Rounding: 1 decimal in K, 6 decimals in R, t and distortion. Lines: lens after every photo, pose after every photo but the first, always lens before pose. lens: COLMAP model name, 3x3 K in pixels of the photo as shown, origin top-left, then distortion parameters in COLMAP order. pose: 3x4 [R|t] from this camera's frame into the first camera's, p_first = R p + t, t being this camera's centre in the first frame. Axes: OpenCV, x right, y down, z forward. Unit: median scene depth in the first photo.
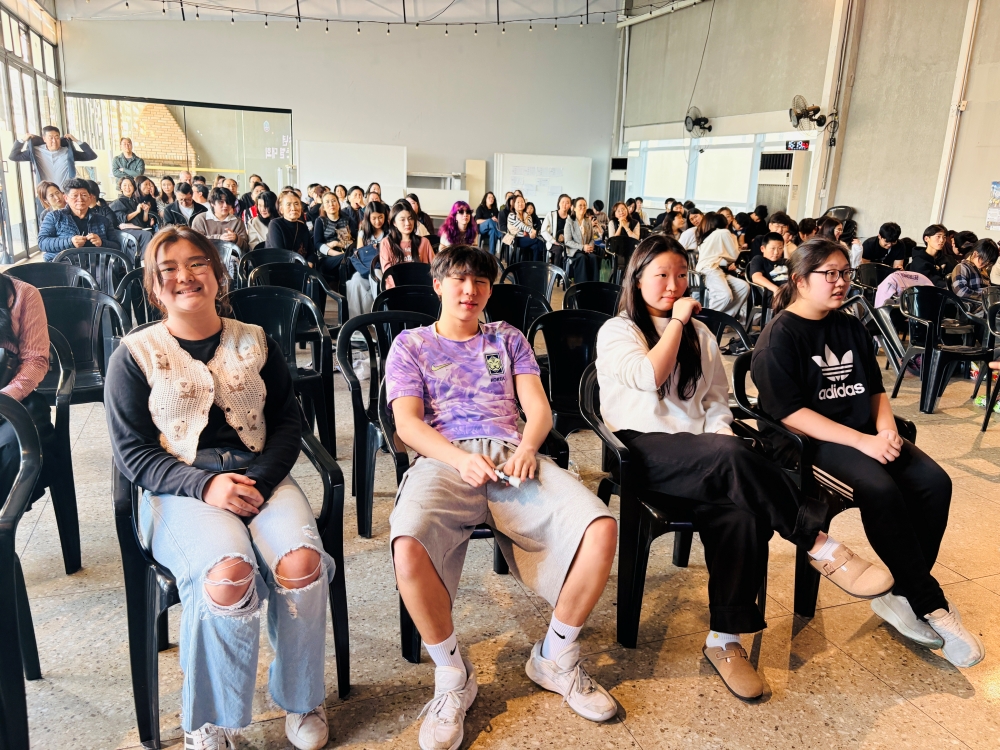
lens RADIAL K [[758.1, 0, 500.0], [0, 758.1, 375.0], [0, 0, 1]] dist [0.064303, -0.057524]
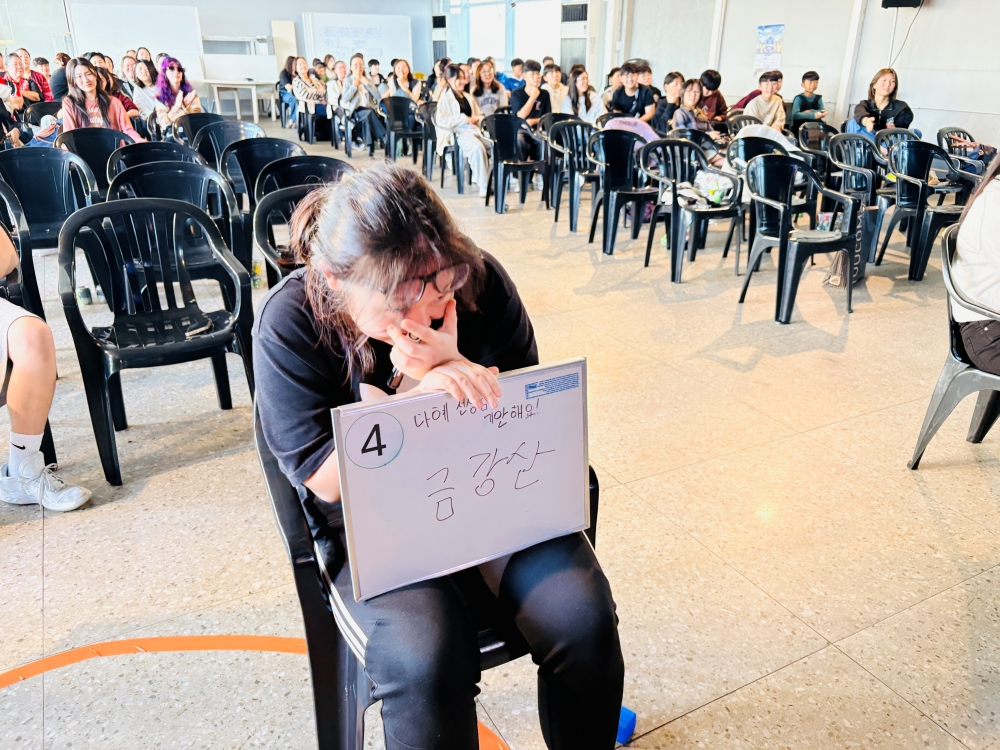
lens RADIAL K [[752.0, 0, 500.0], [0, 752.0, 375.0], [0, 0, 1]] dist [0.059586, -0.082183]
pose [[0.990531, -0.080102, 0.111495, 0.124607], [0.062075, 0.985697, 0.156679, 0.018606], [-0.122451, -0.148275, 0.981336, -0.003933]]
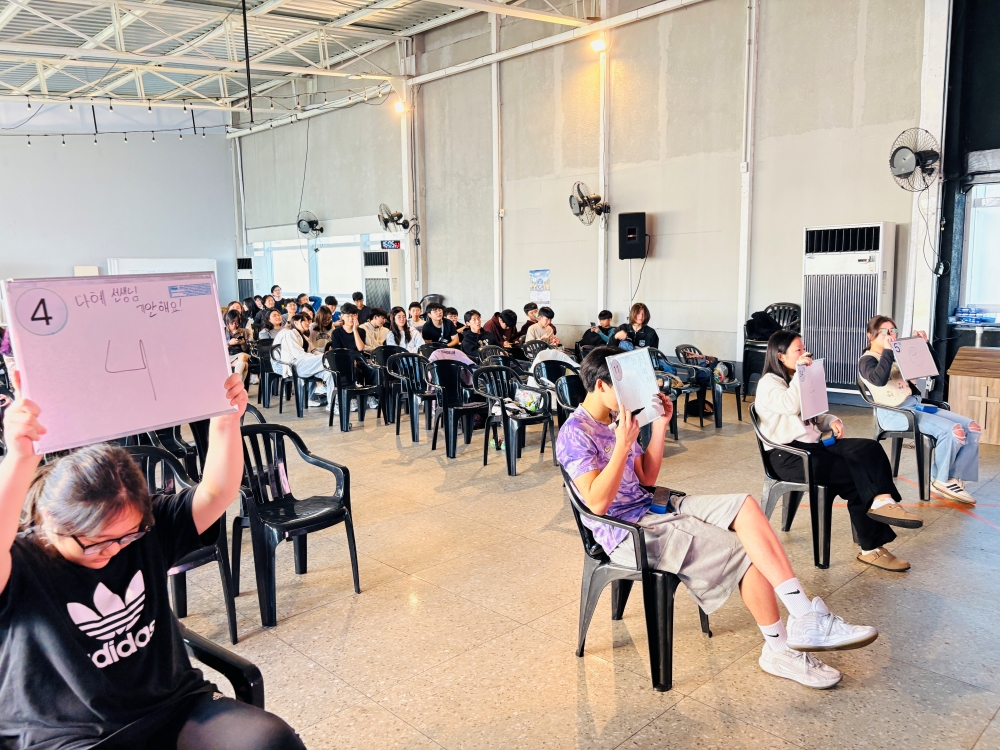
lens RADIAL K [[758.1, 0, 500.0], [0, 758.1, 375.0], [0, 0, 1]] dist [0.064303, -0.057524]
pose [[0.911682, -0.103926, 0.397535, 0.061363], [0.148255, 0.985513, -0.082362, 0.013055], [-0.383217, 0.134025, 0.913883, -0.085115]]
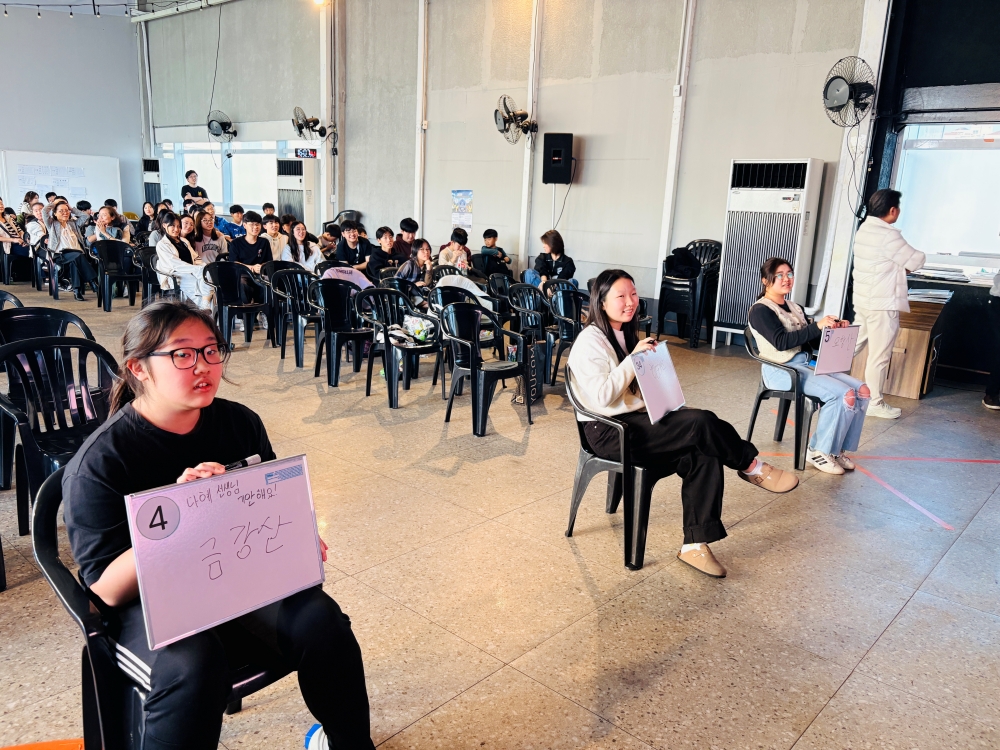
lens RADIAL K [[762.5, 0, 500.0], [0, 762.5, 375.0], [0, 0, 1]] dist [0.041695, -0.009307]
pose [[0.886739, -0.099494, 0.451436, 0.114010], [0.103166, 0.994527, 0.016542, 0.017697], [-0.450611, 0.031904, 0.892150, -0.065121]]
